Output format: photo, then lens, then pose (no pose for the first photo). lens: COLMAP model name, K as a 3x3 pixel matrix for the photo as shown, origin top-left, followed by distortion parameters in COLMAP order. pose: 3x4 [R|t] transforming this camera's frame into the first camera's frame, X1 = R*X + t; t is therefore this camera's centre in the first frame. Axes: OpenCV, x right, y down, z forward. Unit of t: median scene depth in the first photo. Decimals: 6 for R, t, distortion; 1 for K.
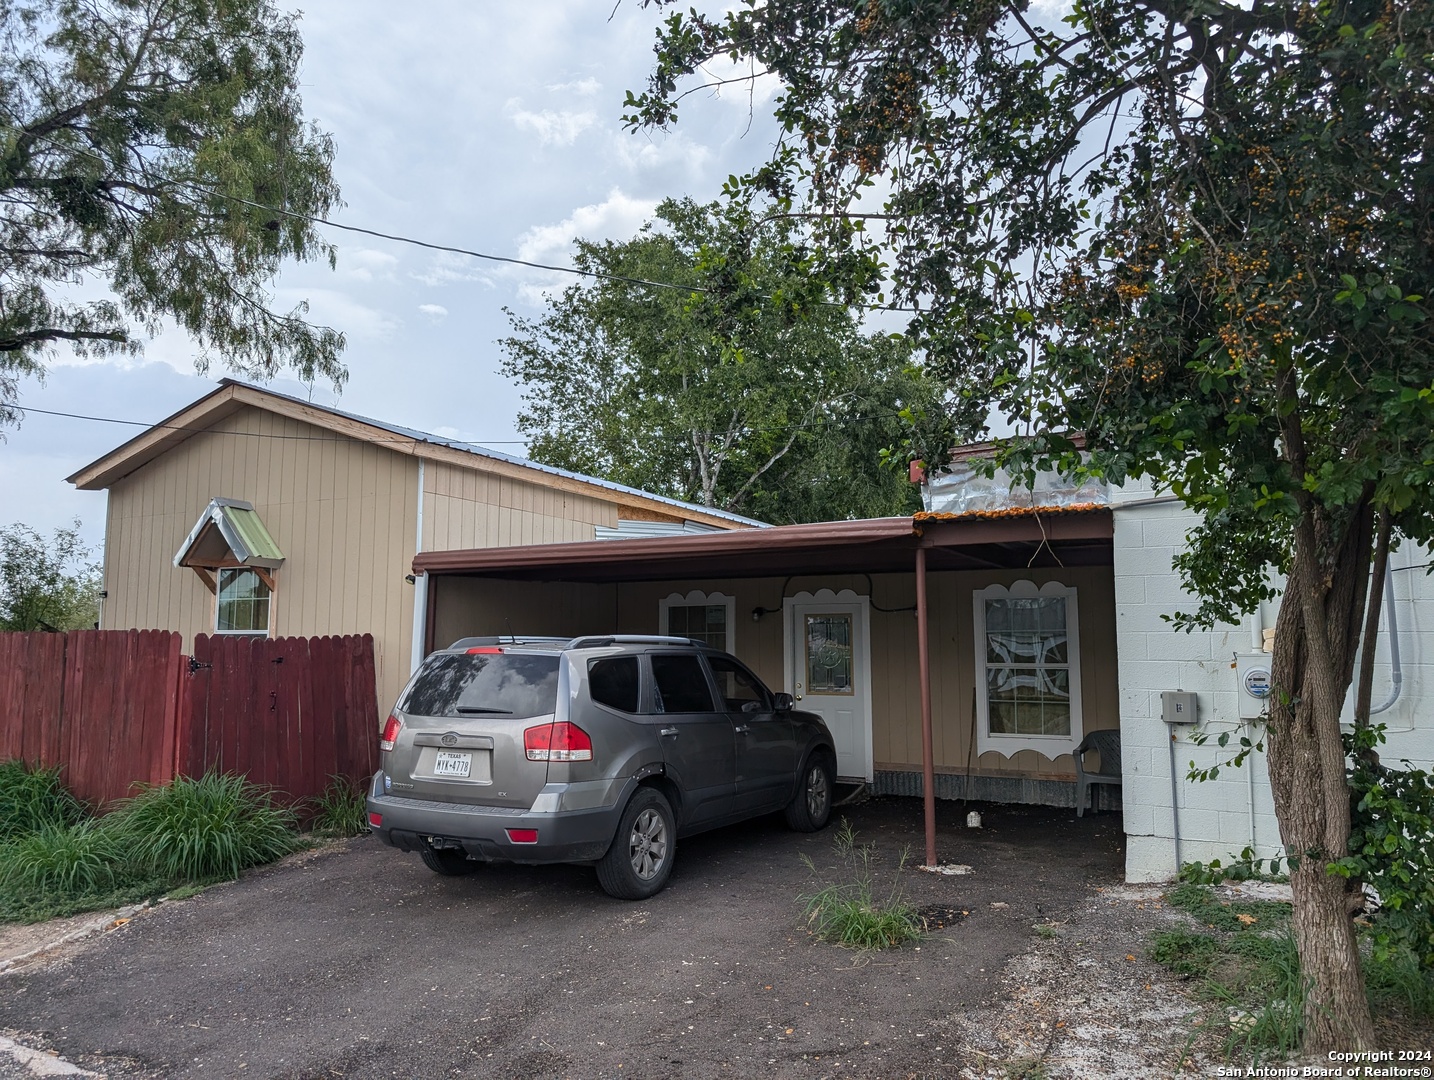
lens RADIAL K [[1004.2, 0, 712.3], [0, 1004.2, 534.4], [0, 0, 1]] dist [0.004497, -0.007848]
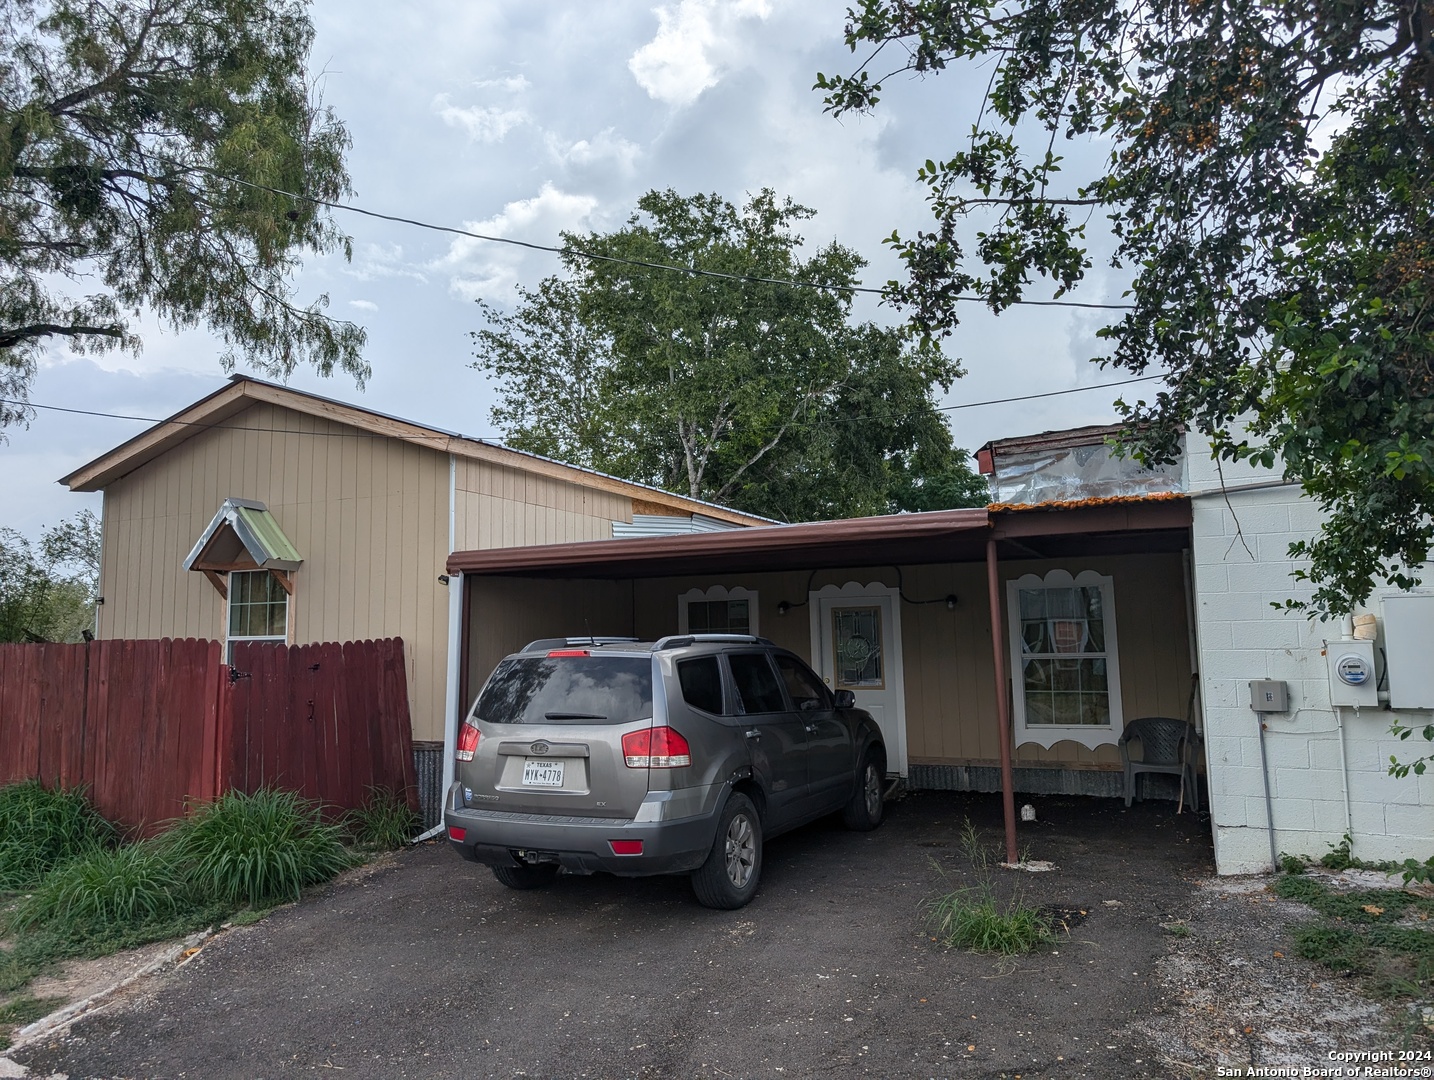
lens RADIAL K [[1006.9, 0, 714.5], [0, 1006.9, 510.7], [0, 0, 1]] dist [0.006498, -0.008557]
pose [[0.998721, -0.014585, 0.048409, -0.111795], [0.015341, 0.999766, -0.015276, -0.004166], [-0.048175, 0.015999, 0.998711, 0.022351]]
